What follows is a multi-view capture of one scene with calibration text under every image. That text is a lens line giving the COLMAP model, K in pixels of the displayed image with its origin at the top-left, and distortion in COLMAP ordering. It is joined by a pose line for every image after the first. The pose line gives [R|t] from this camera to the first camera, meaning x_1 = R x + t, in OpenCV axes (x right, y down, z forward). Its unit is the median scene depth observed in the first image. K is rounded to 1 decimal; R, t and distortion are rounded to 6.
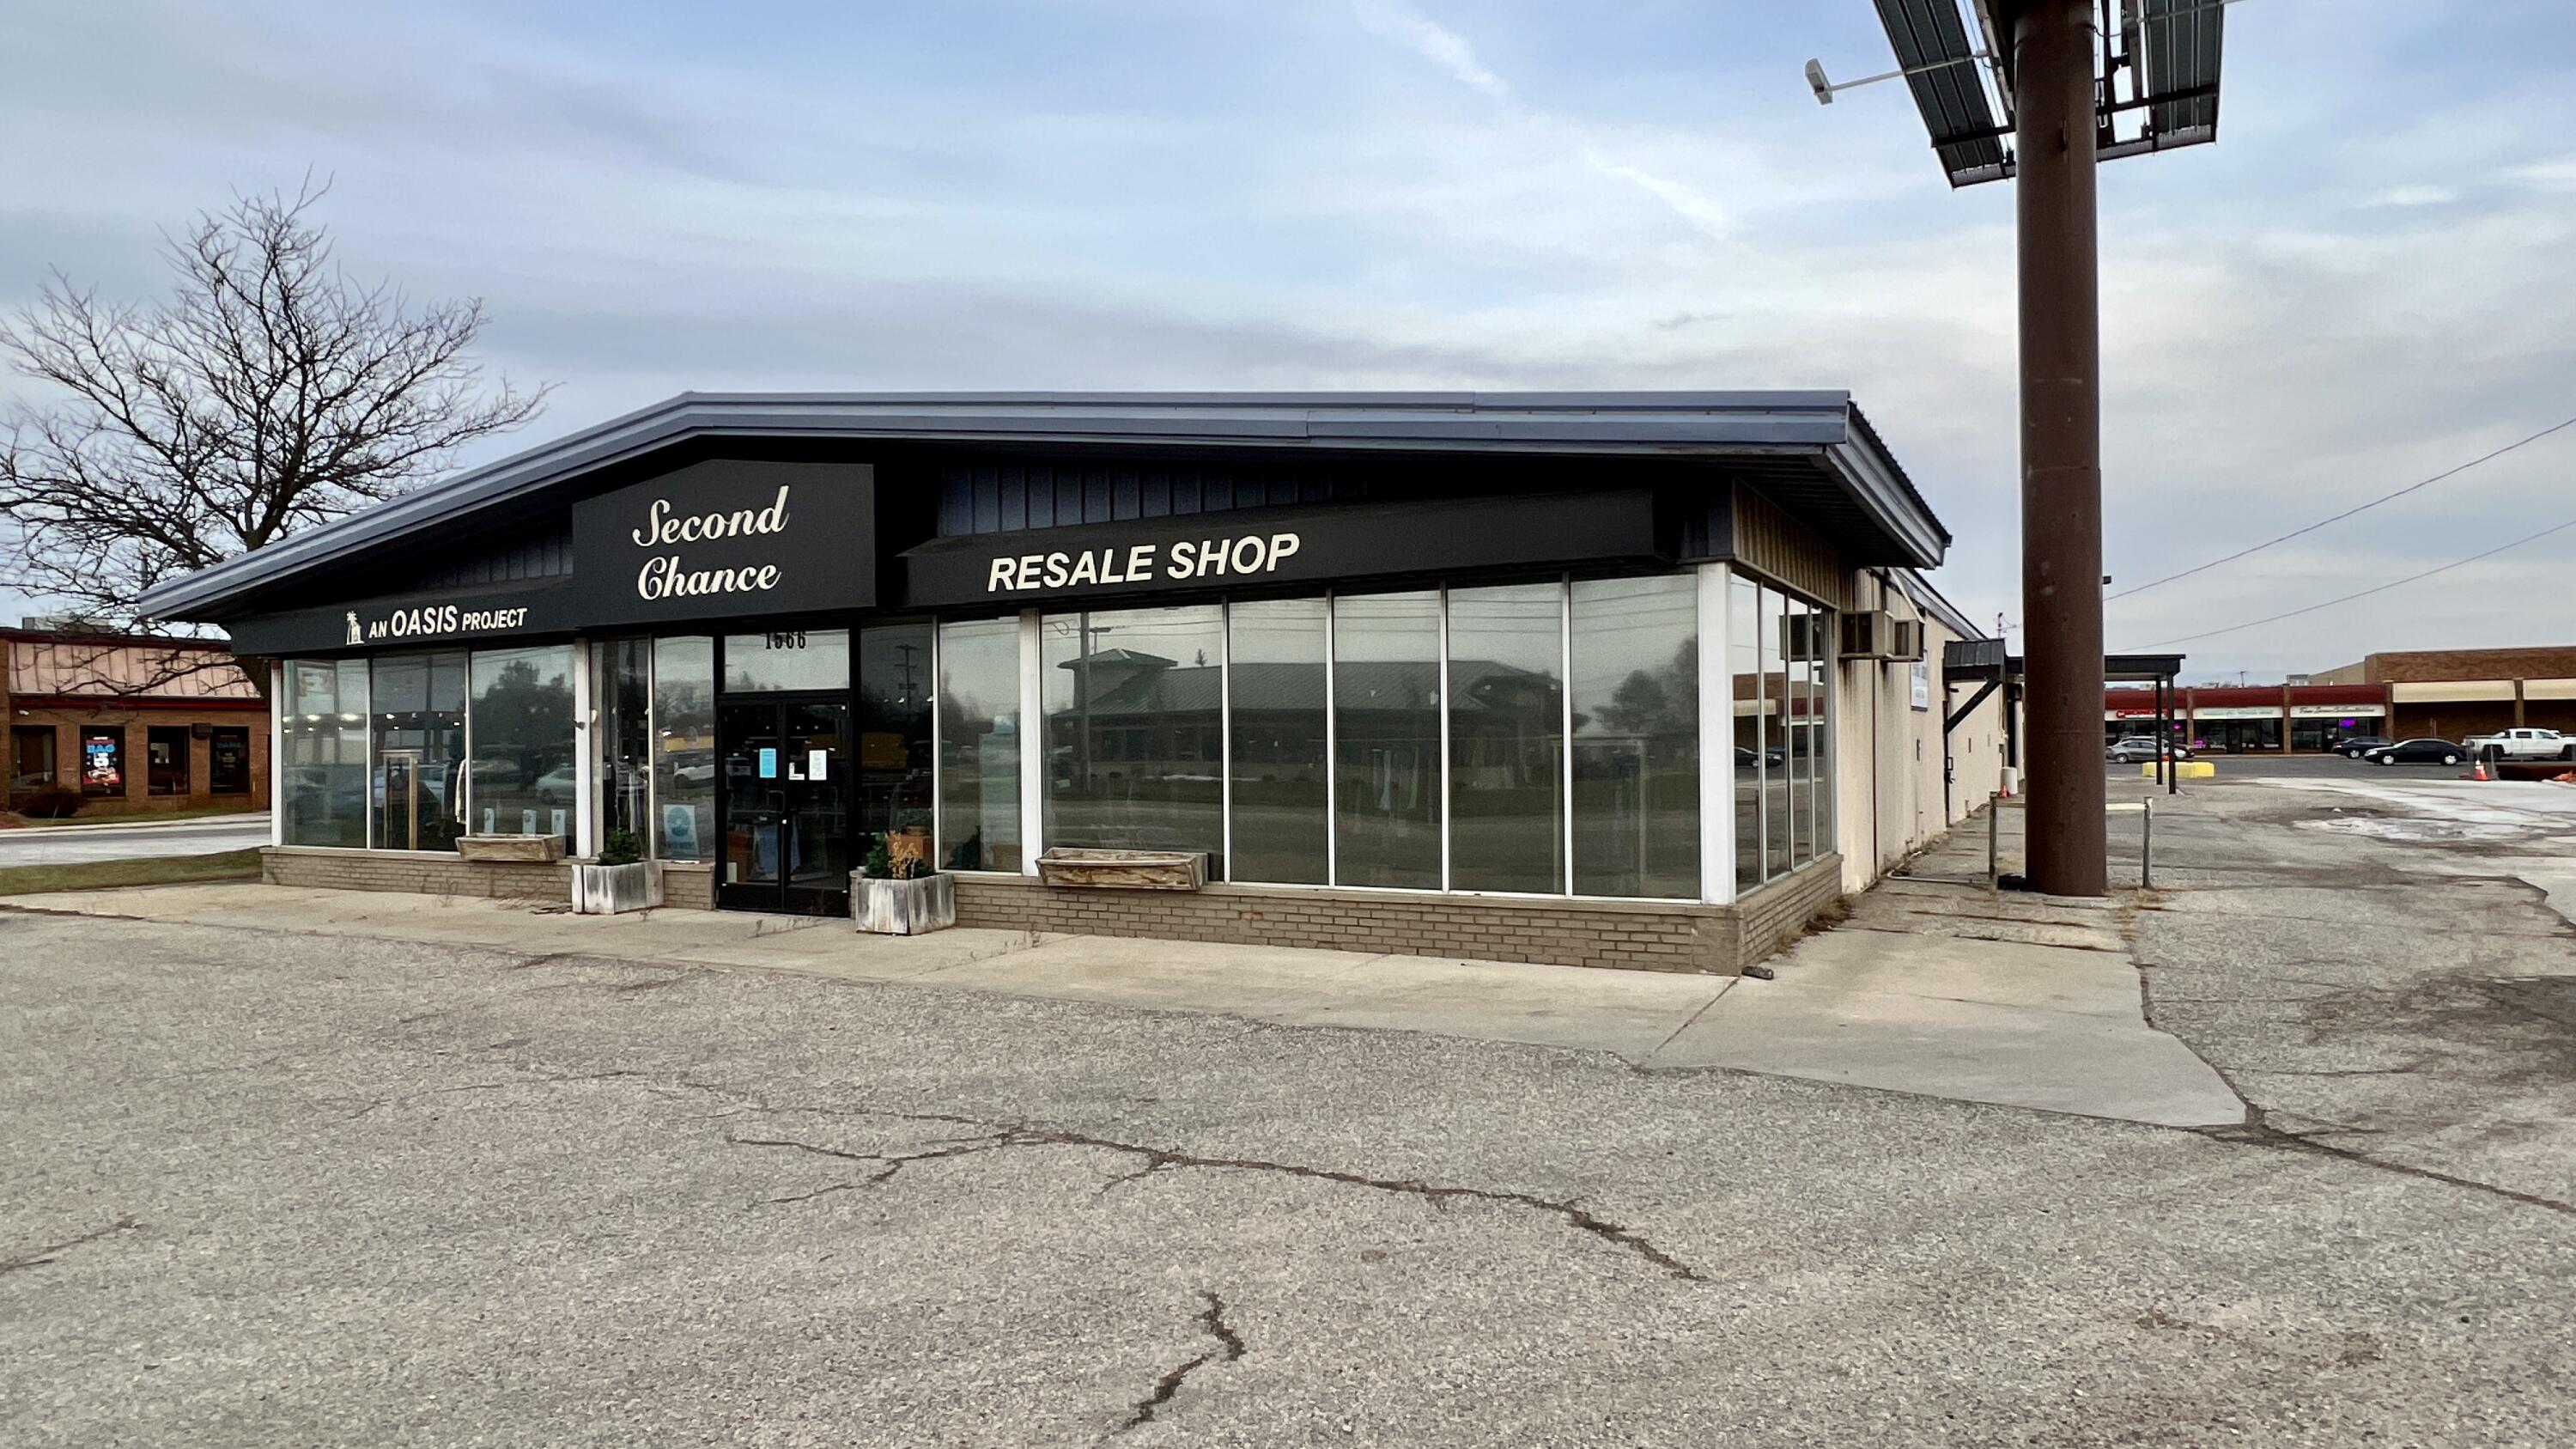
lens RADIAL K [[1509.3, 0, 1288.0], [0, 1509.3, 724.5], [0, 0, 1]] dist [-0.000635, 0.000126]
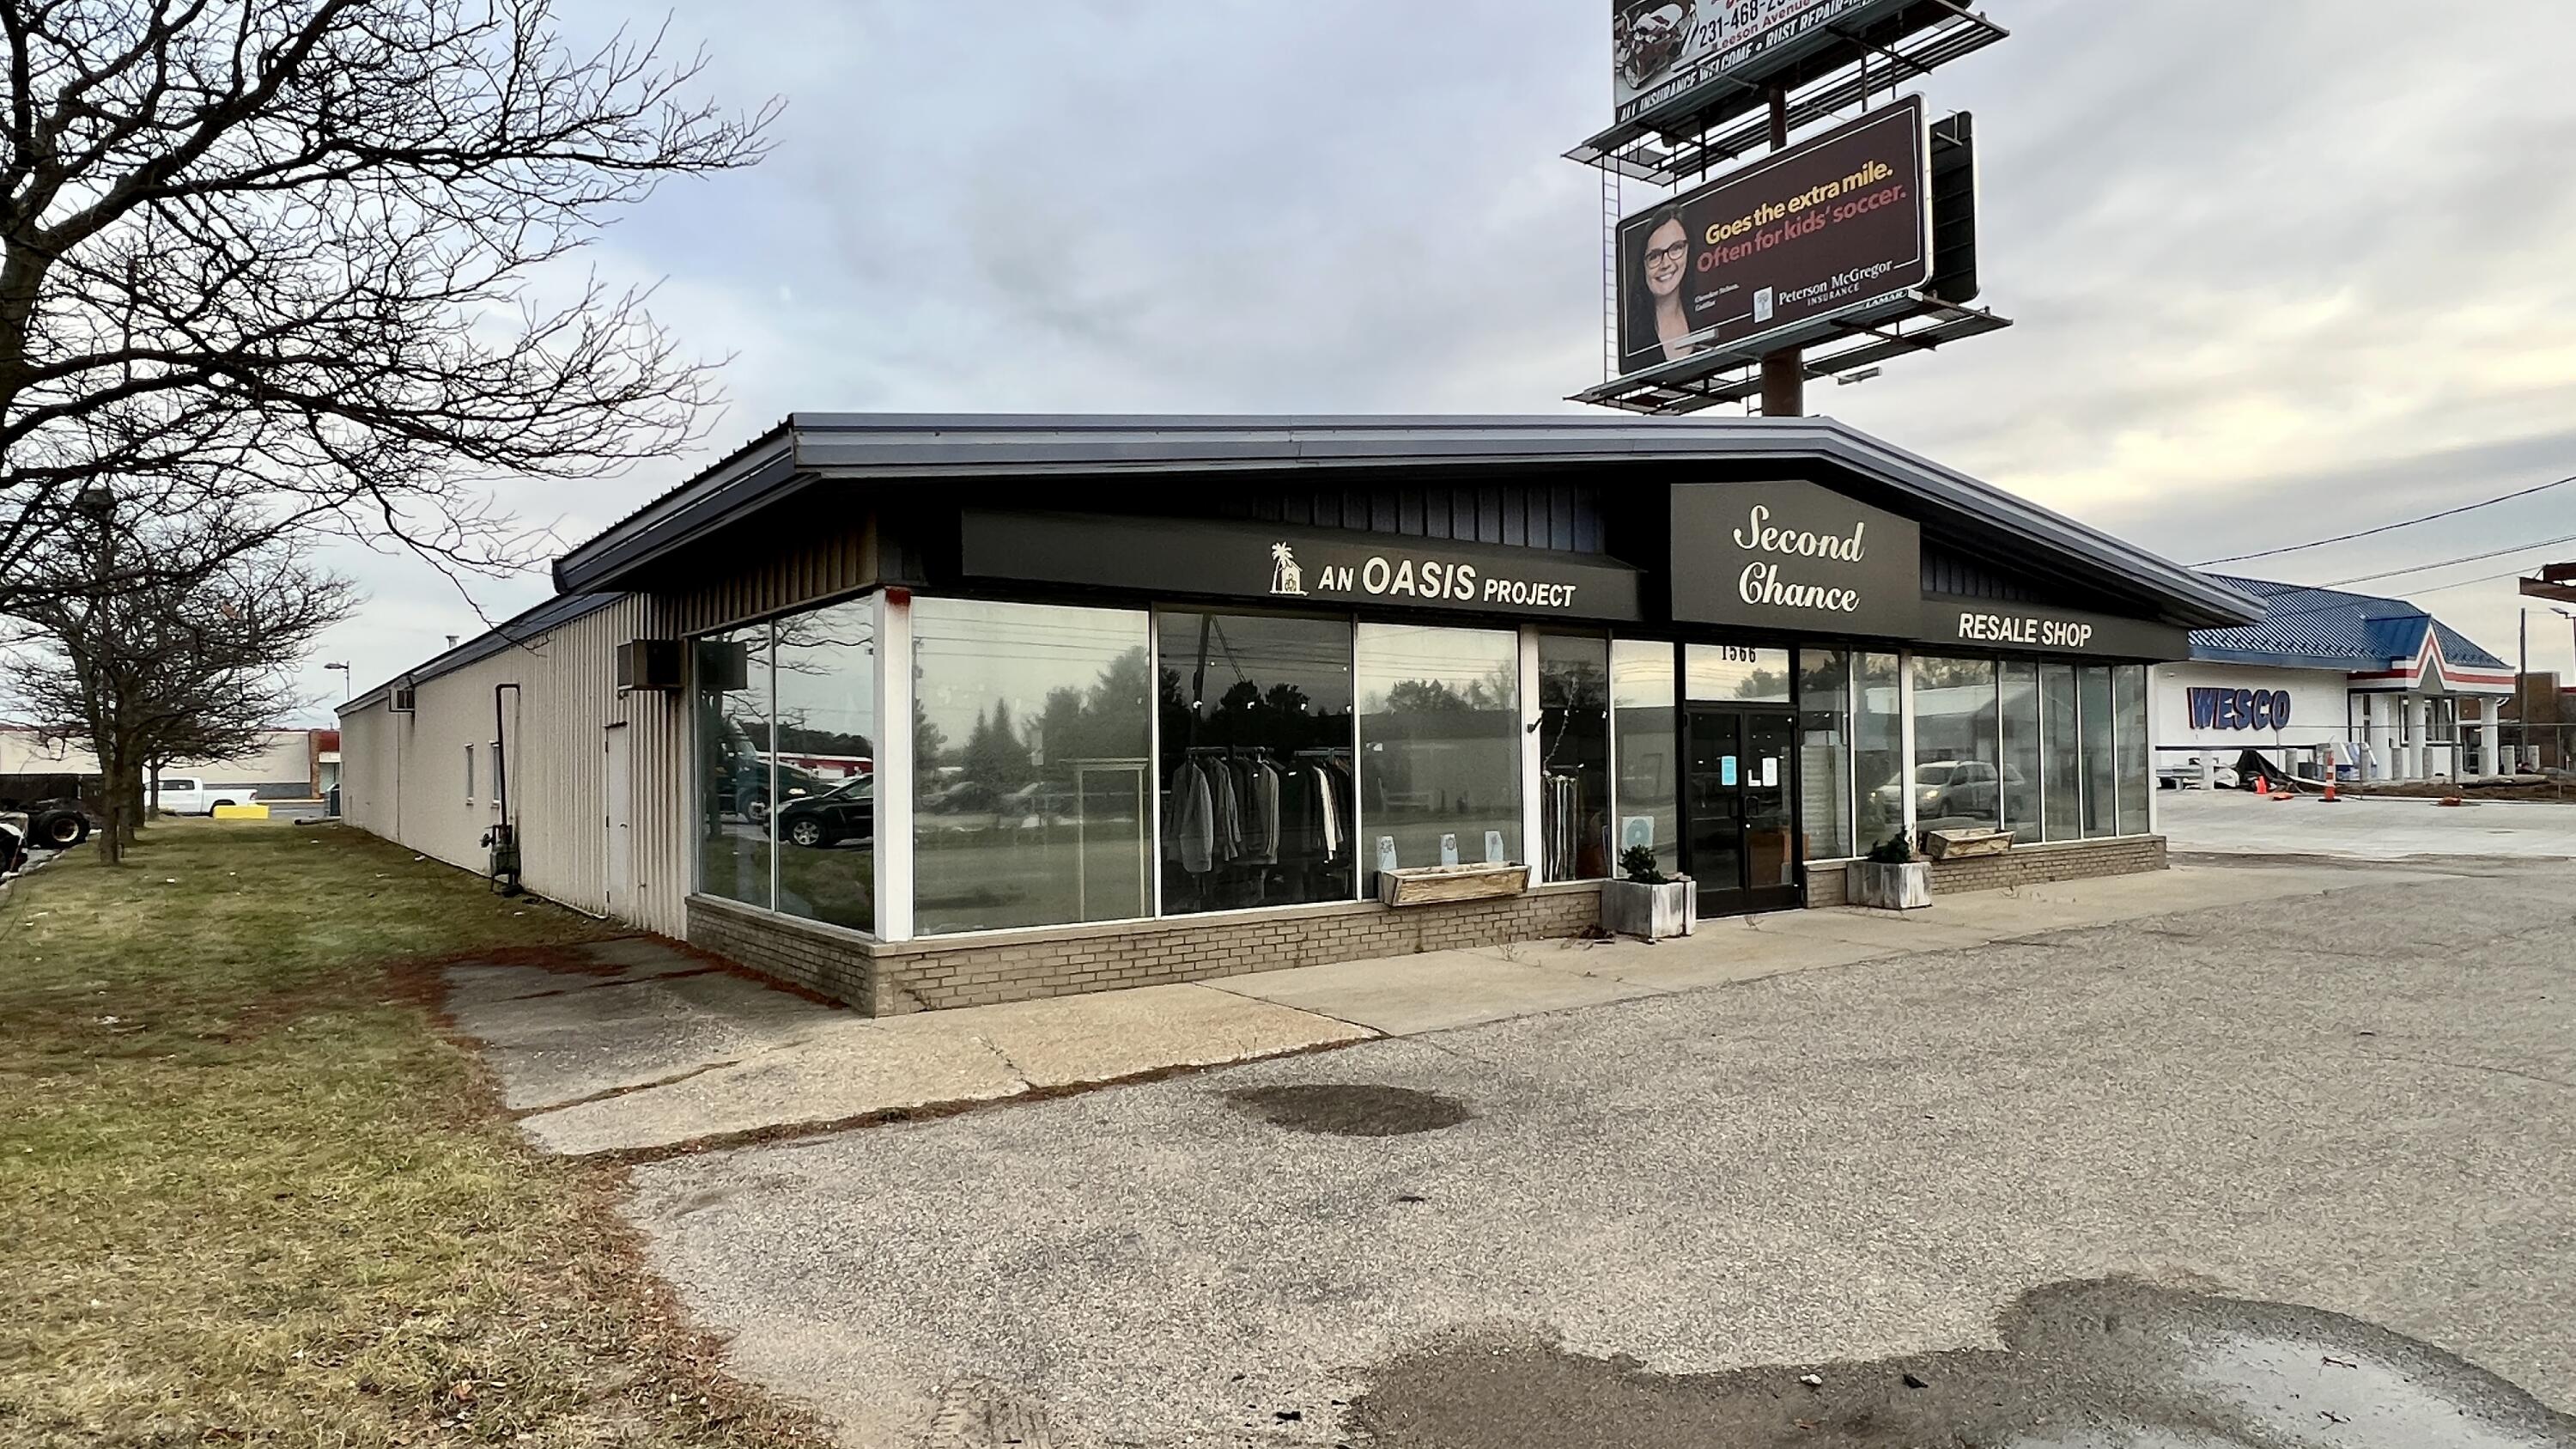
lens RADIAL K [[1509.3, 0, 1288.0], [0, 1509.3, 724.5], [0, 0, 1]] dist [-0.000635, 0.000126]
pose [[0.416364, 0.030183, 0.908697, -1.487555], [-0.004958, 0.999509, -0.030928, 0.029071], [-0.909184, 0.008372, 0.416310, 0.894167]]
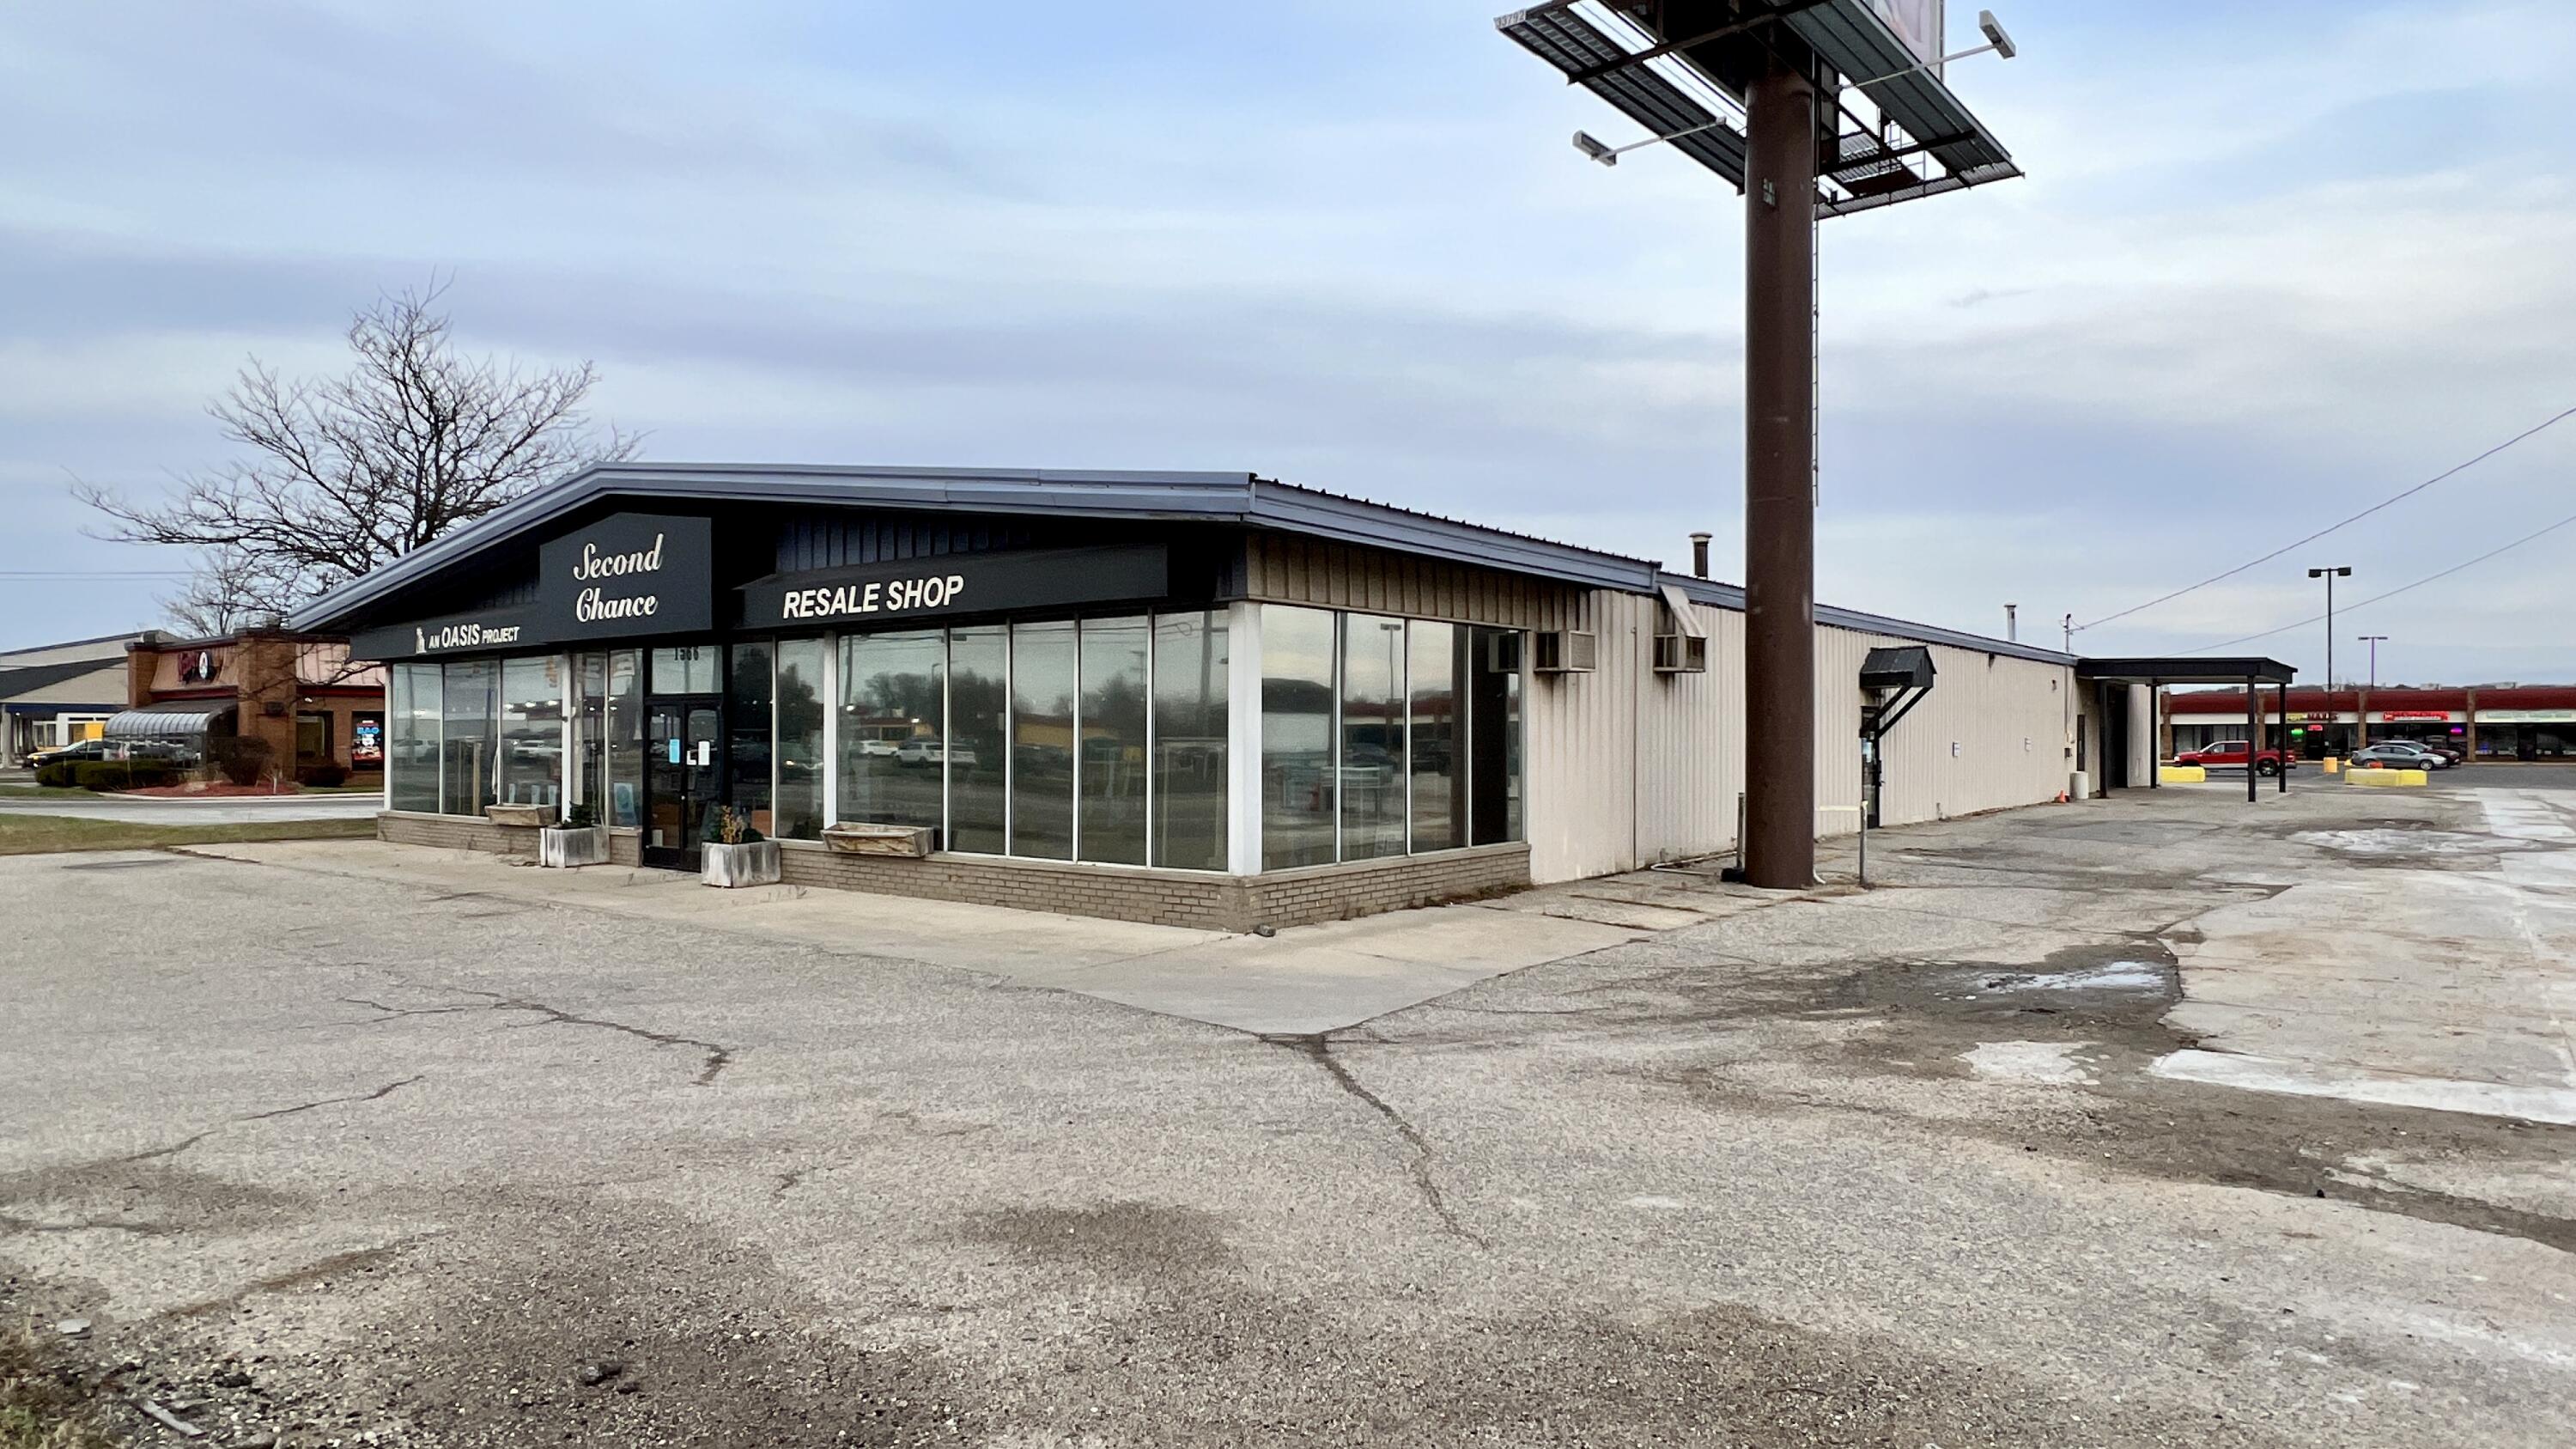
lens RADIAL K [[1509.3, 0, 1288.0], [0, 1509.3, 724.5], [0, 0, 1]] dist [-0.000635, 0.000126]
pose [[0.984921, 0.010770, -0.172672, 0.398302], [-0.009769, 0.999930, 0.006645, -0.010455], [0.172731, -0.004858, 0.984957, -0.159914]]
